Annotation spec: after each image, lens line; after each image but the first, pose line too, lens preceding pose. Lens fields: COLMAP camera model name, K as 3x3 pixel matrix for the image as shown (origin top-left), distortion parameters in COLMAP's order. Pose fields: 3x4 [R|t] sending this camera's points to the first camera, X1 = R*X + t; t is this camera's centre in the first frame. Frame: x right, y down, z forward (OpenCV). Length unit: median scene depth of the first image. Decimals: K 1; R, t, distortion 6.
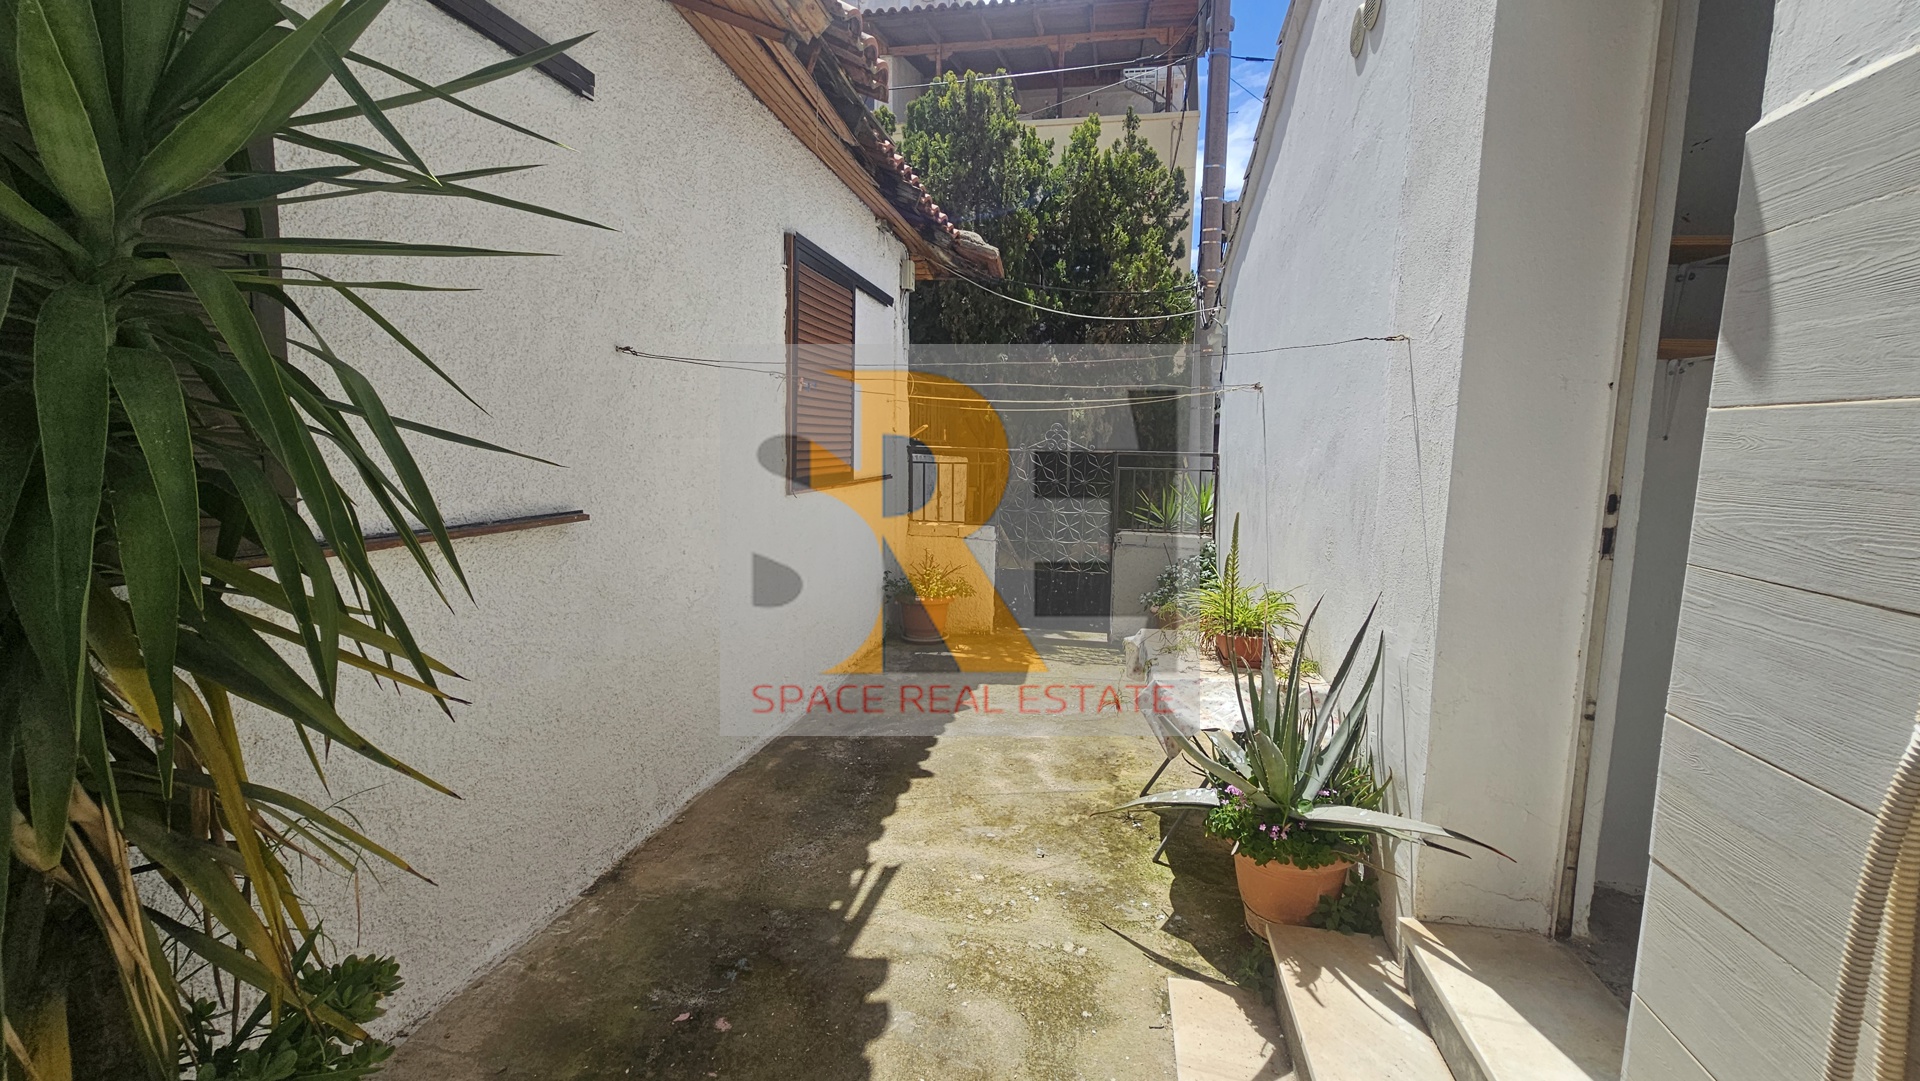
lens RADIAL K [[787.9, 0, 968.8], [0, 787.9, 534.5], [0, 0, 1]] dist [-0.000382, 0.000158]
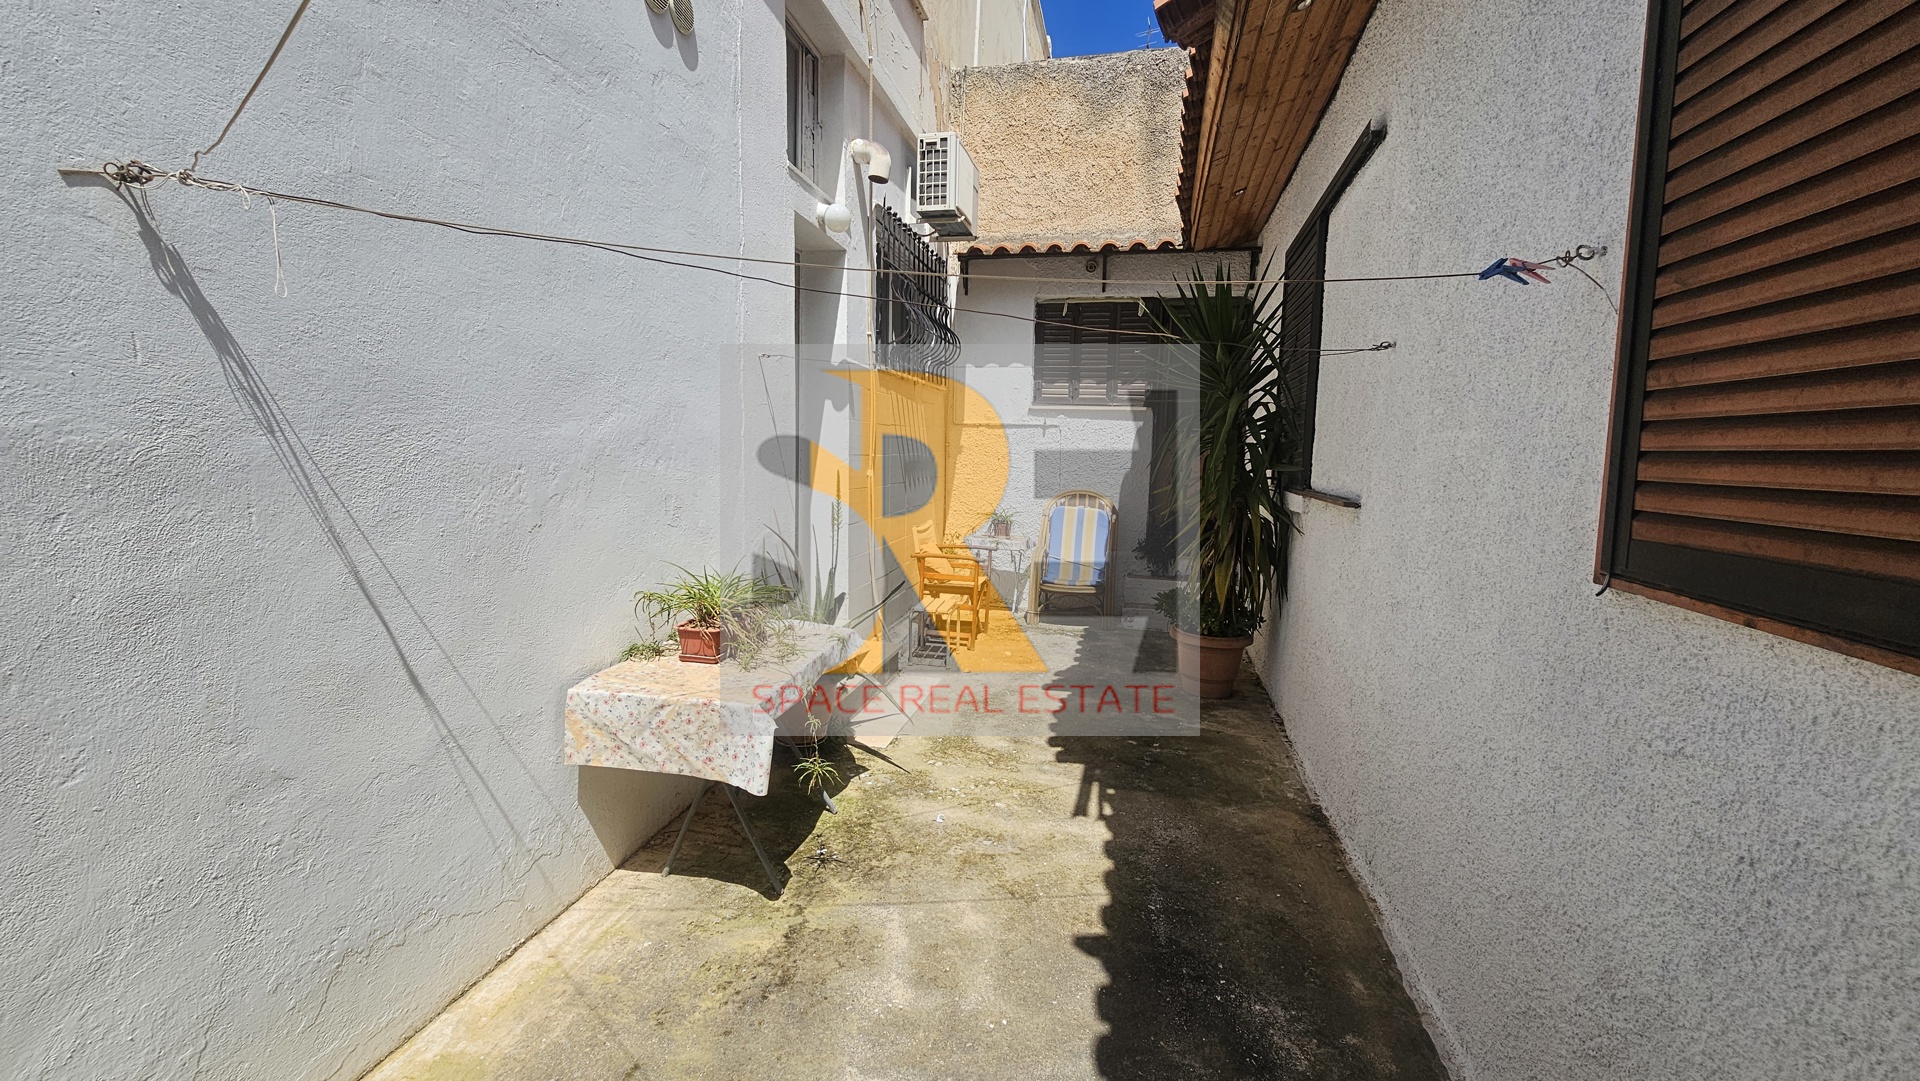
lens RADIAL K [[782.7, 0, 962.3], [0, 782.7, 536.3], [0, 0, 1]] dist [-0.000750, -0.000197]
pose [[-0.998607, -0.048327, 0.021167, 0.052961], [-0.042174, 0.972245, 0.230133, -0.177089], [-0.031702, 0.228920, -0.972929, 1.723474]]
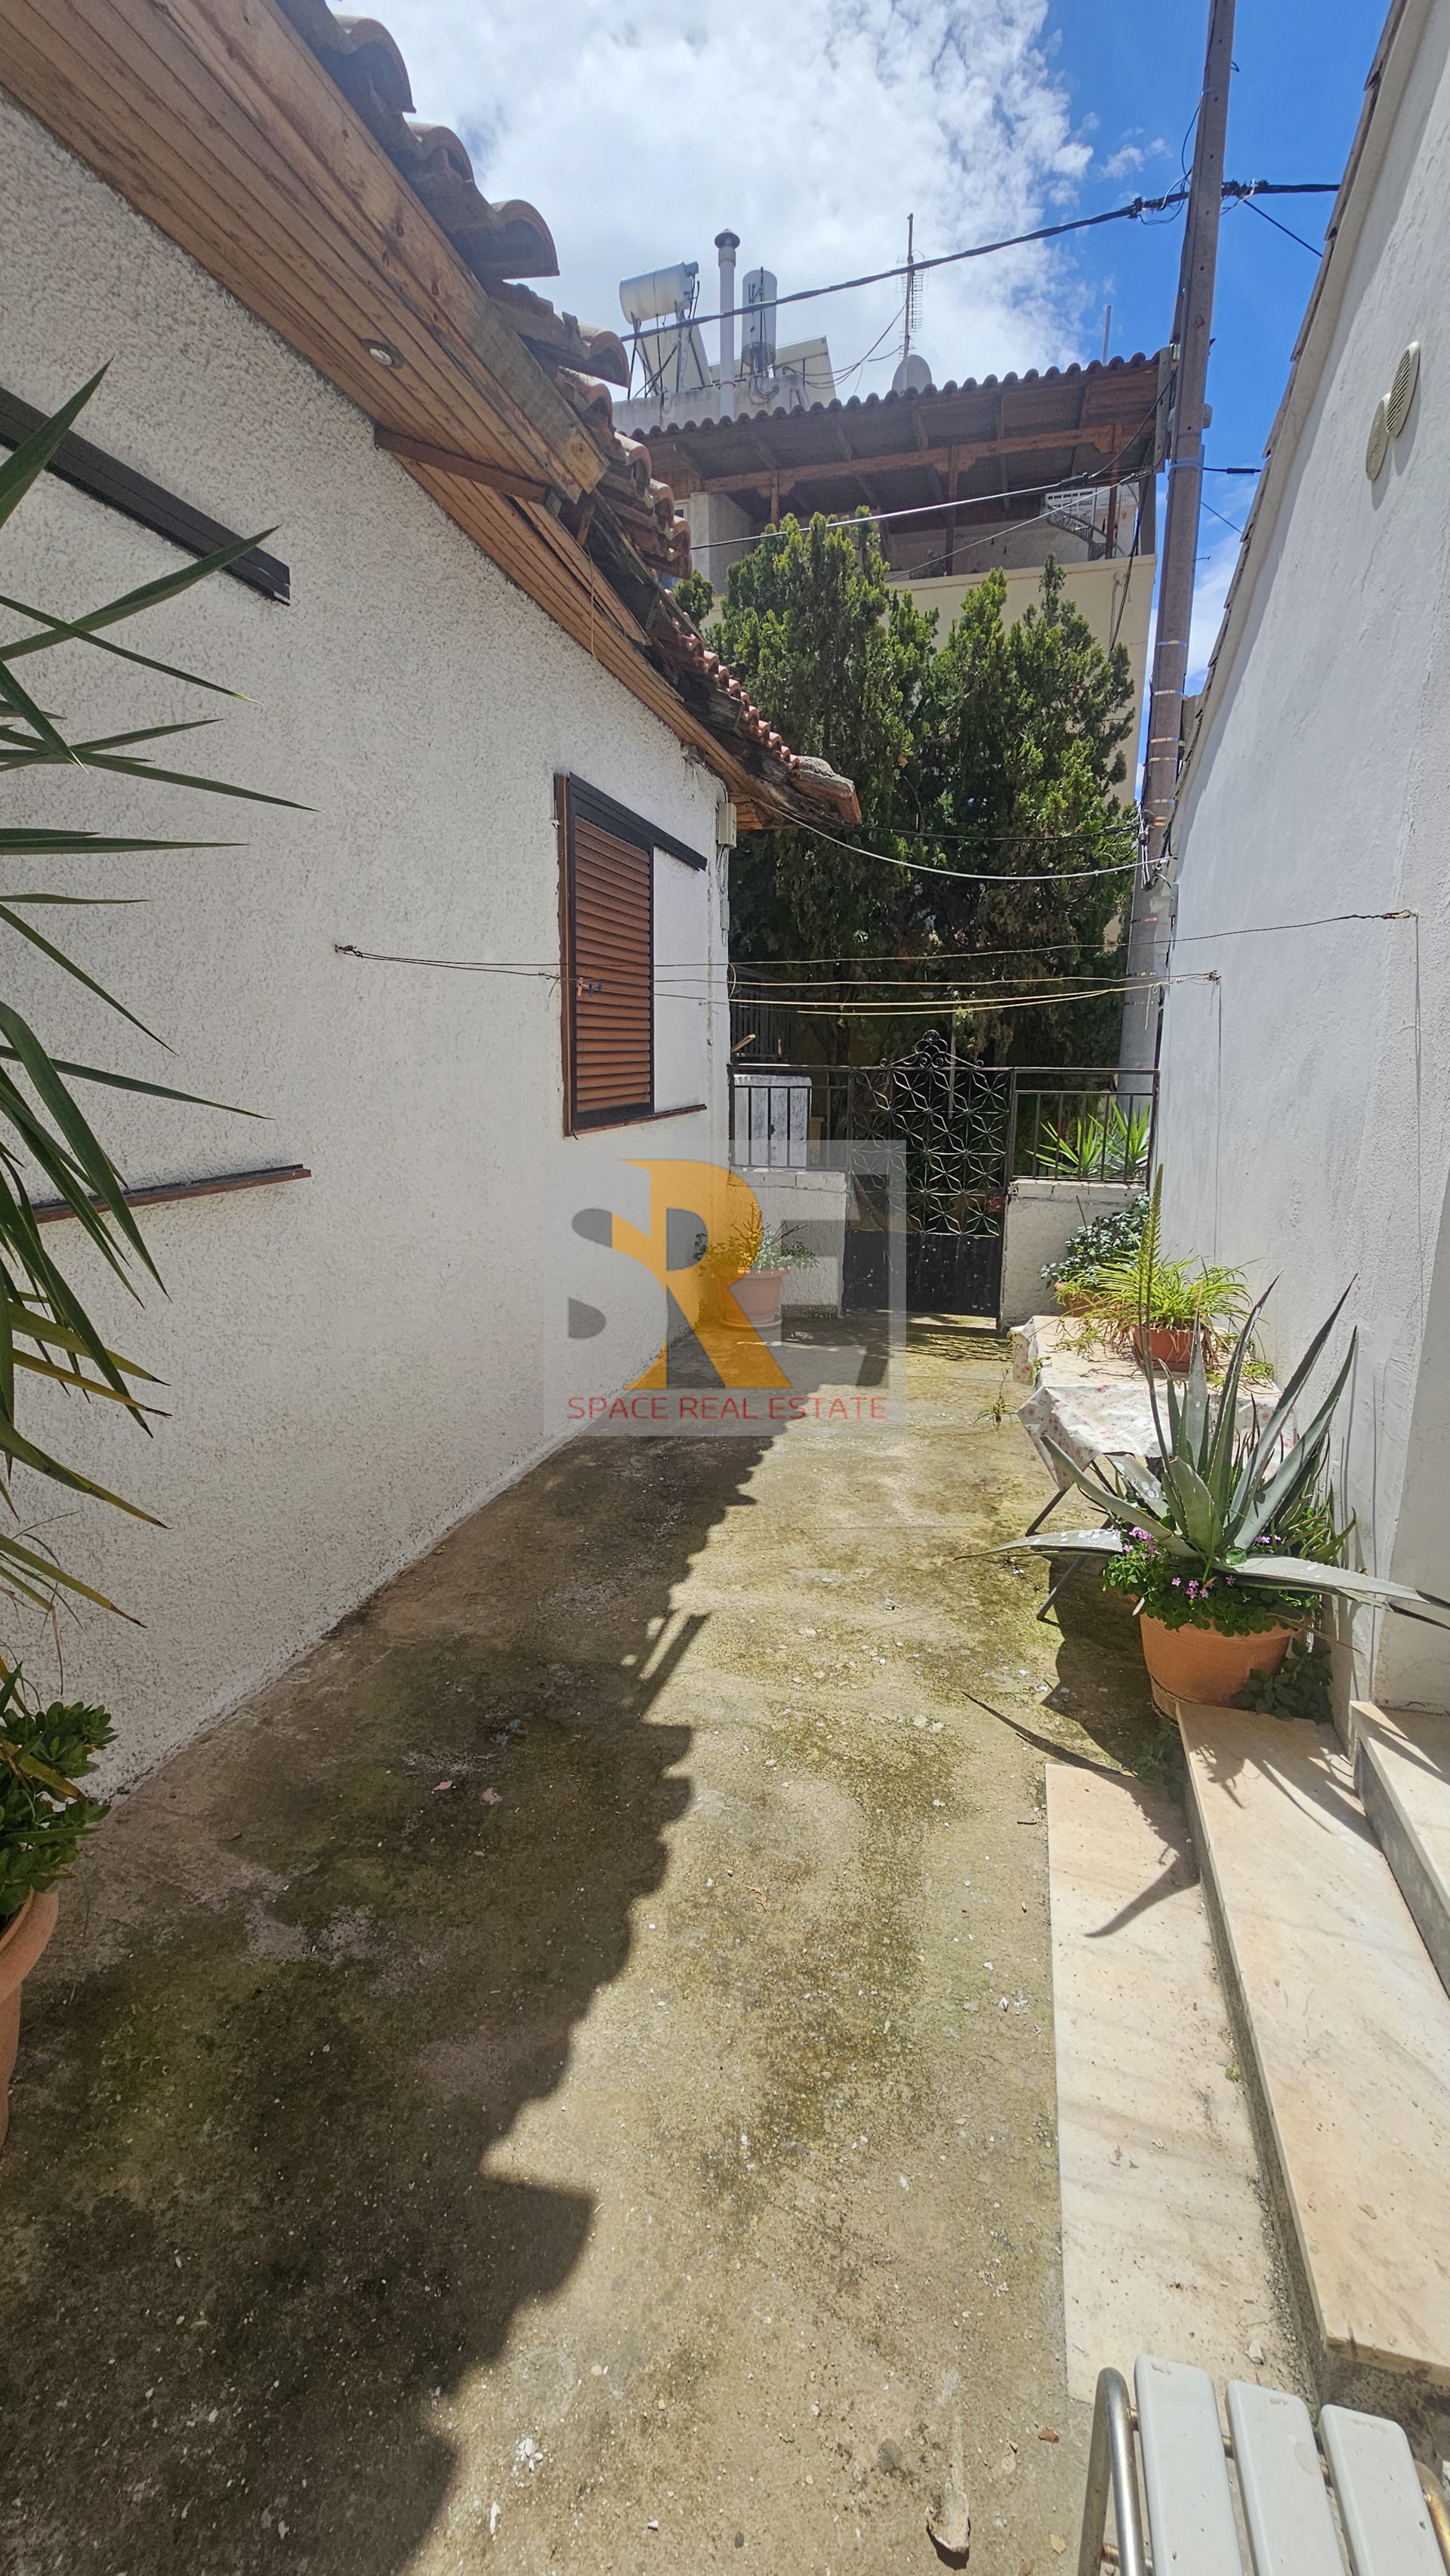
lens RADIAL K [[1057.0, 0, 730.3], [0, 1057.0, 1289.7], [0, 0, 1]] dist [-0.000382, 0.000158]
pose [[0.996583, 0.002722, -0.082547, 0.017183], [0.005831, 0.994644, 0.103194, -0.011247], [0.082386, -0.103322, 0.991230, -0.013105]]
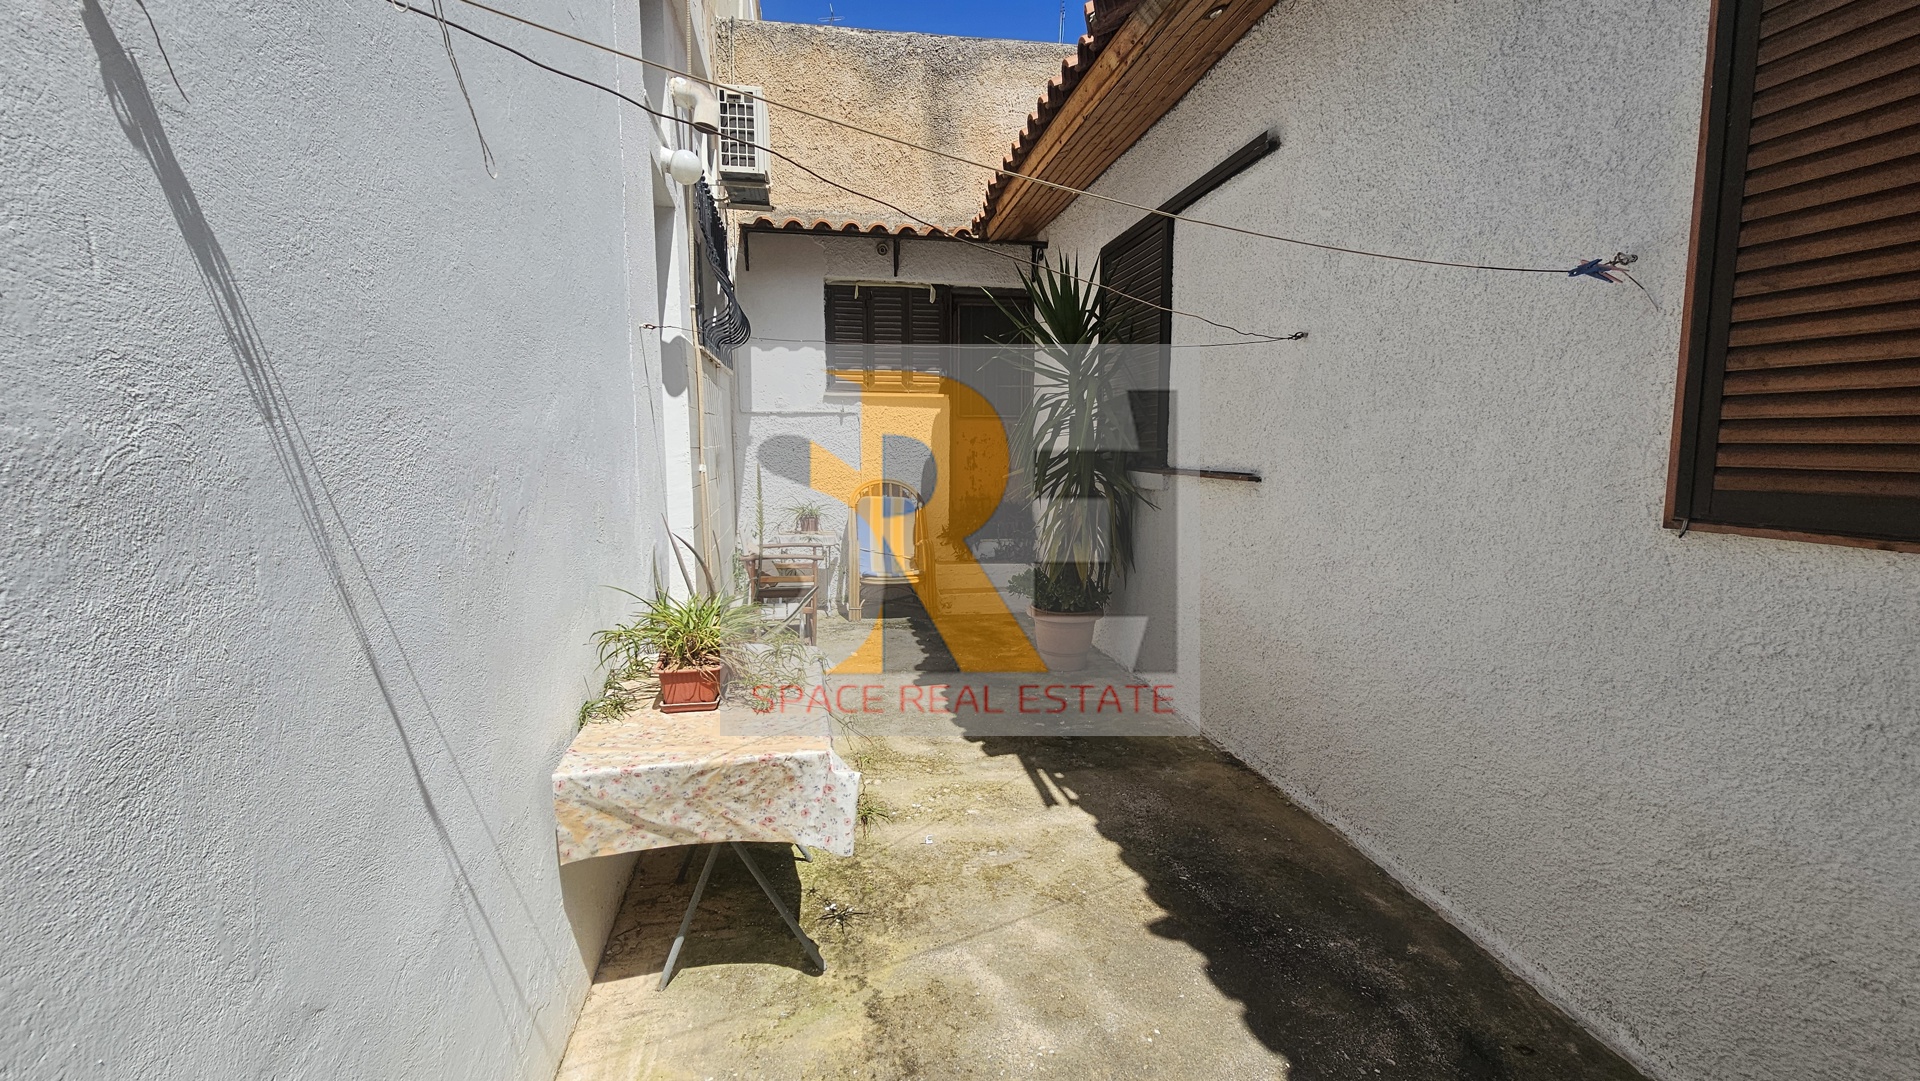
lens RADIAL K [[782.7, 0, 962.3], [0, 782.7, 536.3], [0, 0, 1]] dist [-0.000750, -0.000197]
pose [[-0.927455, 0.022168, -0.373277, 0.359049], [-0.065352, 0.973268, 0.220177, -0.147673], [0.368179, 0.228599, -0.901214, 1.602733]]
